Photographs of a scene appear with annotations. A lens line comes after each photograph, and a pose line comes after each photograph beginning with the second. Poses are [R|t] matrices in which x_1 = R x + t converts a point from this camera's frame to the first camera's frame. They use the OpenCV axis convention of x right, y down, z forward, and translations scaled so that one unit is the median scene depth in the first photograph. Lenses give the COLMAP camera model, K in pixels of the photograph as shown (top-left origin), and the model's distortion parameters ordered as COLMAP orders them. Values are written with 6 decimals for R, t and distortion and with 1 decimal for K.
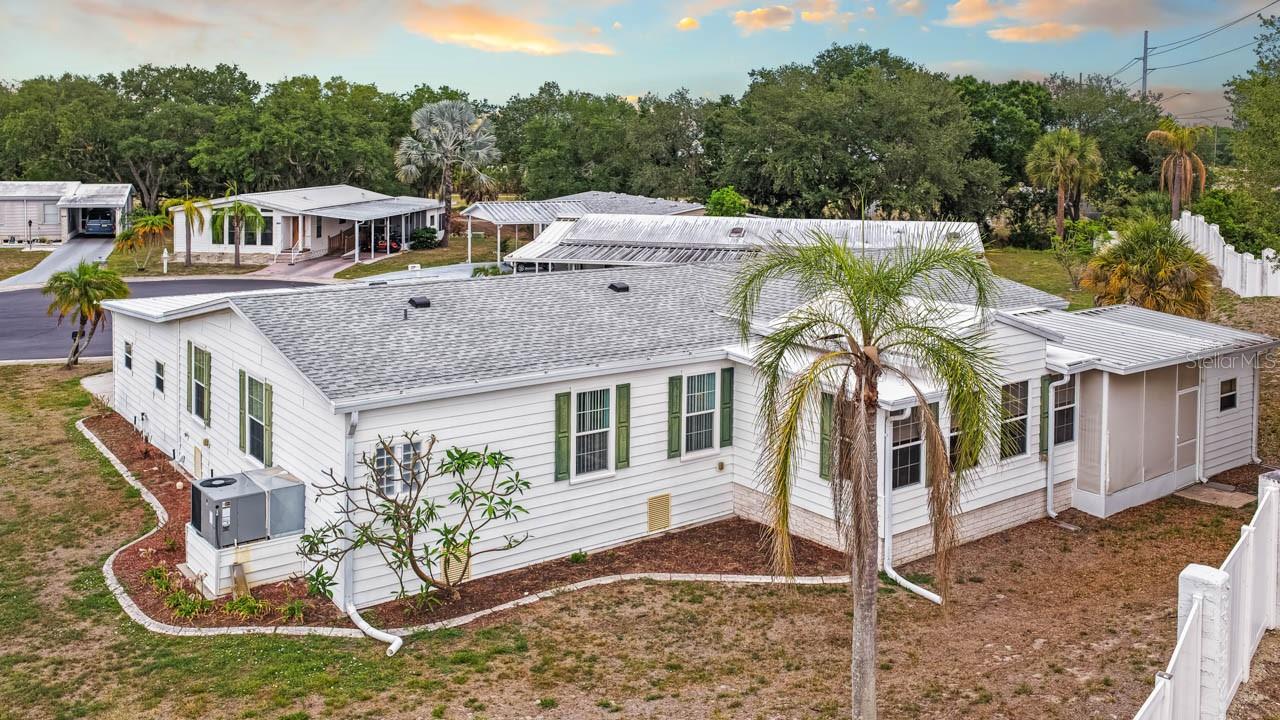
lens RADIAL K [[1067.7, 0, 646.8], [0, 1067.7, 369.1], [0, 0, 1]] dist [0.003064, -0.003734]
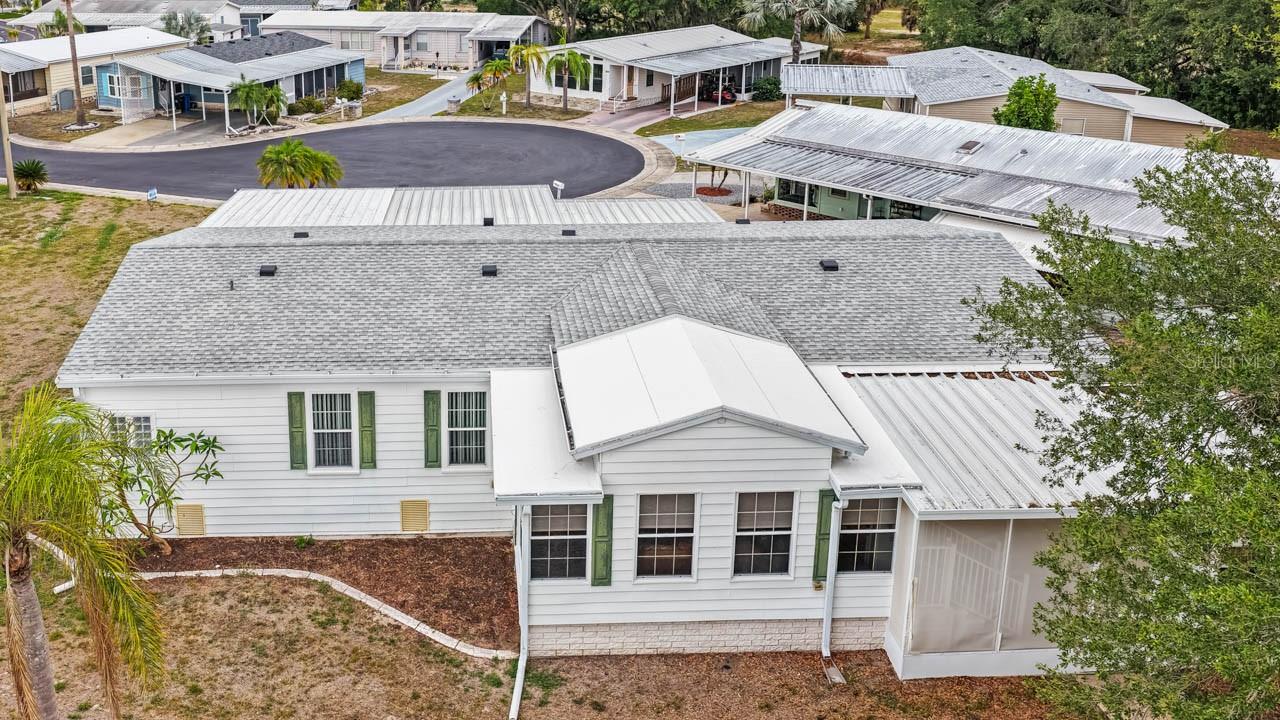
lens RADIAL K [[1067.7, 0, 637.5], [0, 1067.7, 347.5], [0, 0, 1]] dist [0.003064, -0.003734]
pose [[0.821355, 0.215264, -0.528240, 0.710388], [-0.109118, 0.968251, 0.224907, -0.280333], [0.559883, -0.127088, 0.818767, 0.320592]]
